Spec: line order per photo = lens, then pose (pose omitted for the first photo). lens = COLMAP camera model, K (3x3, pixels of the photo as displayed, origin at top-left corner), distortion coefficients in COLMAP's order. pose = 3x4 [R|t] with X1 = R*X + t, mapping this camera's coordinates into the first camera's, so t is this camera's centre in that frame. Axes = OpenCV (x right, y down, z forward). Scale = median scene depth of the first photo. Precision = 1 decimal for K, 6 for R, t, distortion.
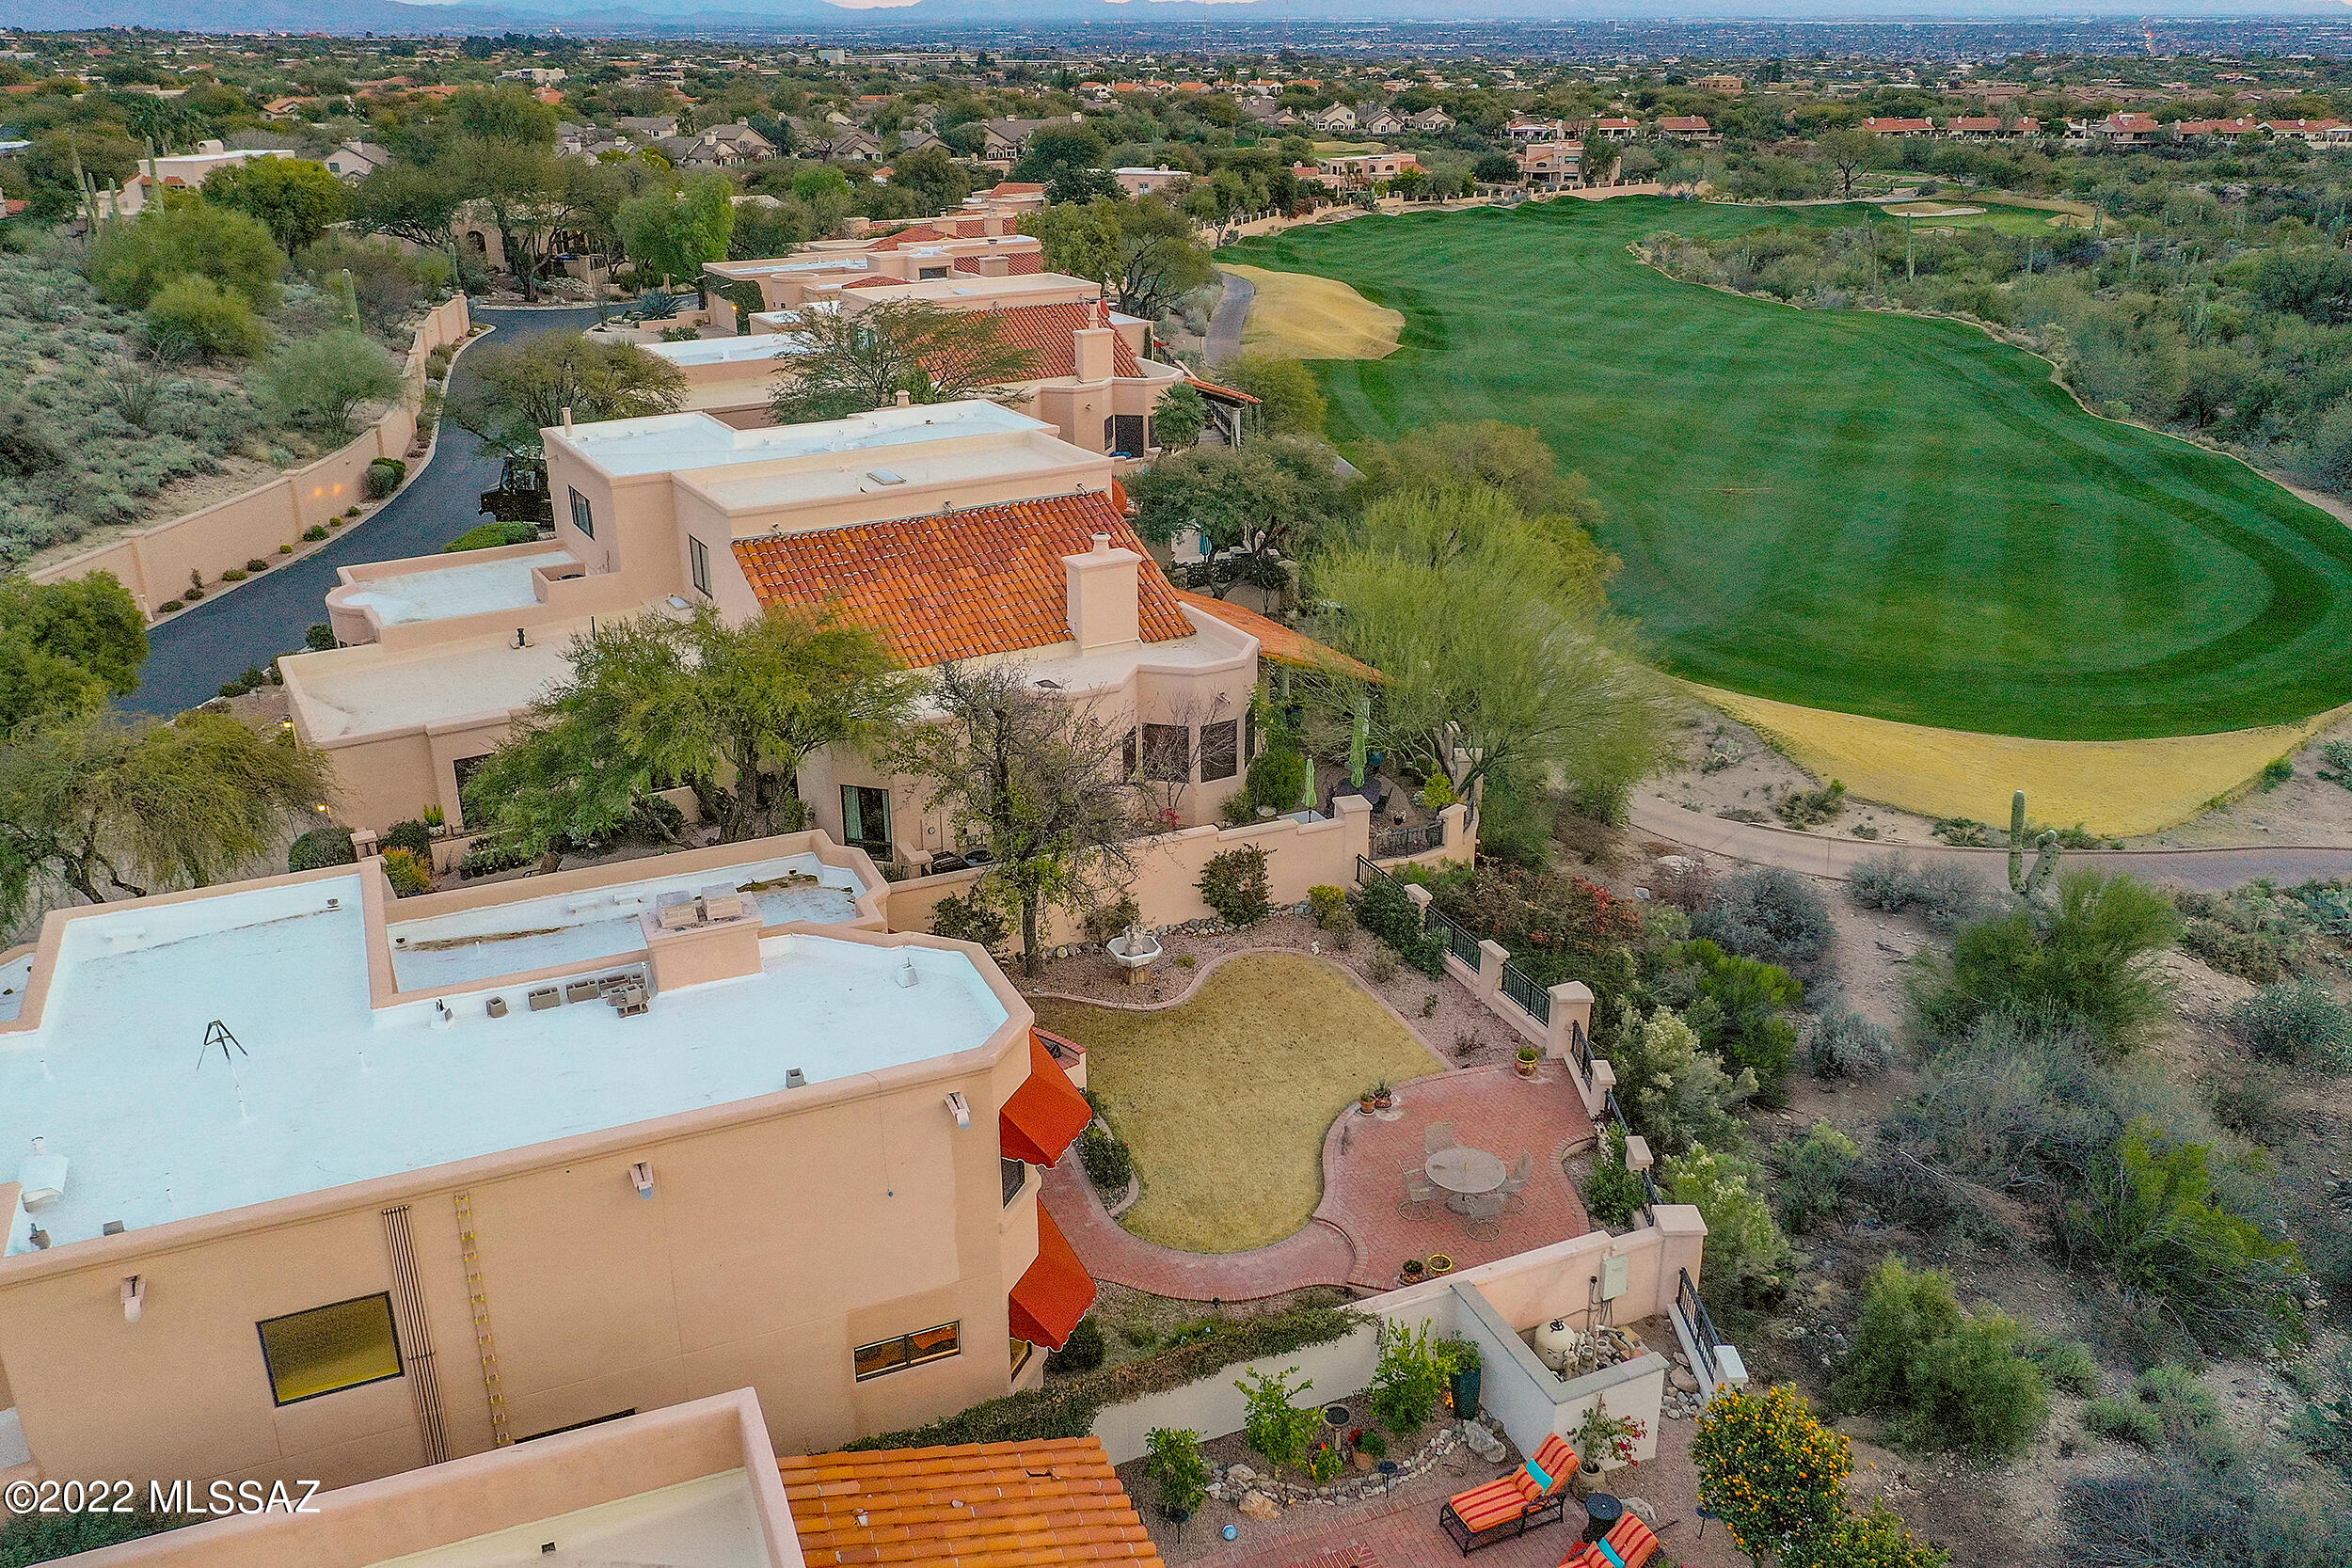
lens RADIAL K [[1883.3, 0, 1176.0], [0, 1883.3, 784.0], [0, 0, 1]] dist [0.004017, 0.001245]
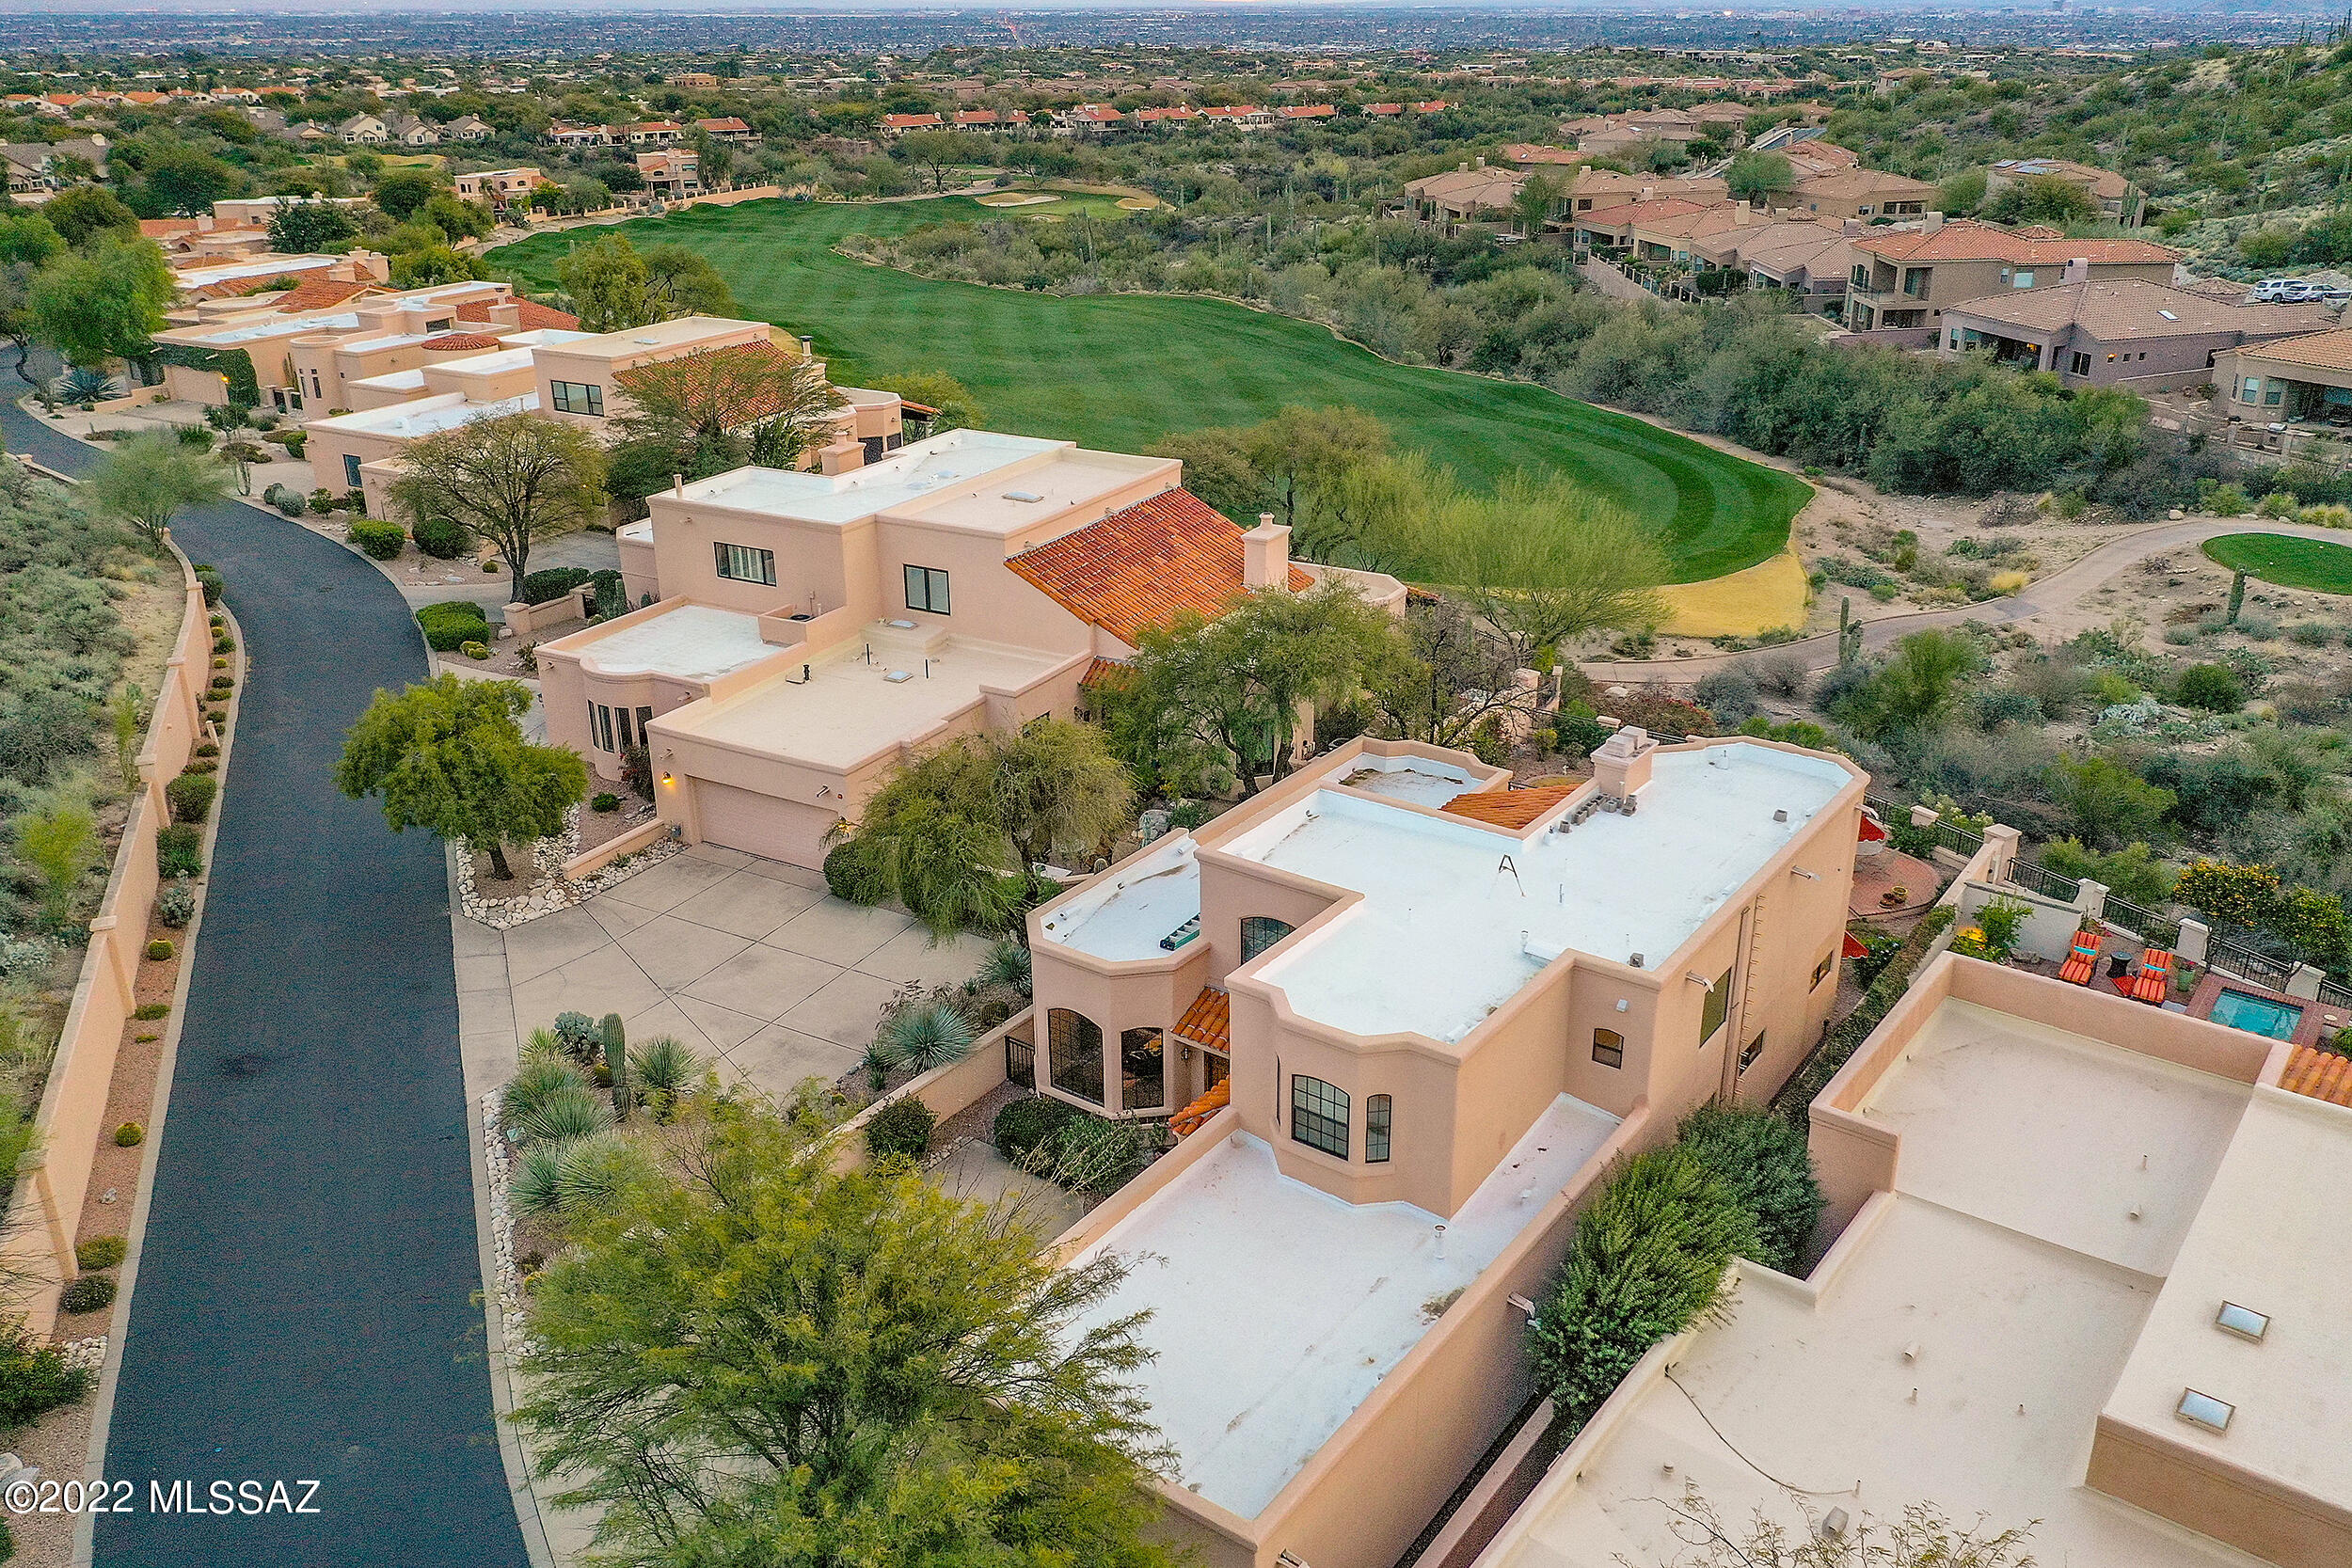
lens RADIAL K [[1883.3, 0, 1176.0], [0, 1883.3, 784.0], [0, 0, 1]] dist [0.004017, 0.001245]
pose [[0.860174, -0.195032, 0.471235, -0.101169], [0.193110, 0.979745, 0.052996, -0.004228], [-0.472026, 0.045414, 0.880414, -0.014229]]
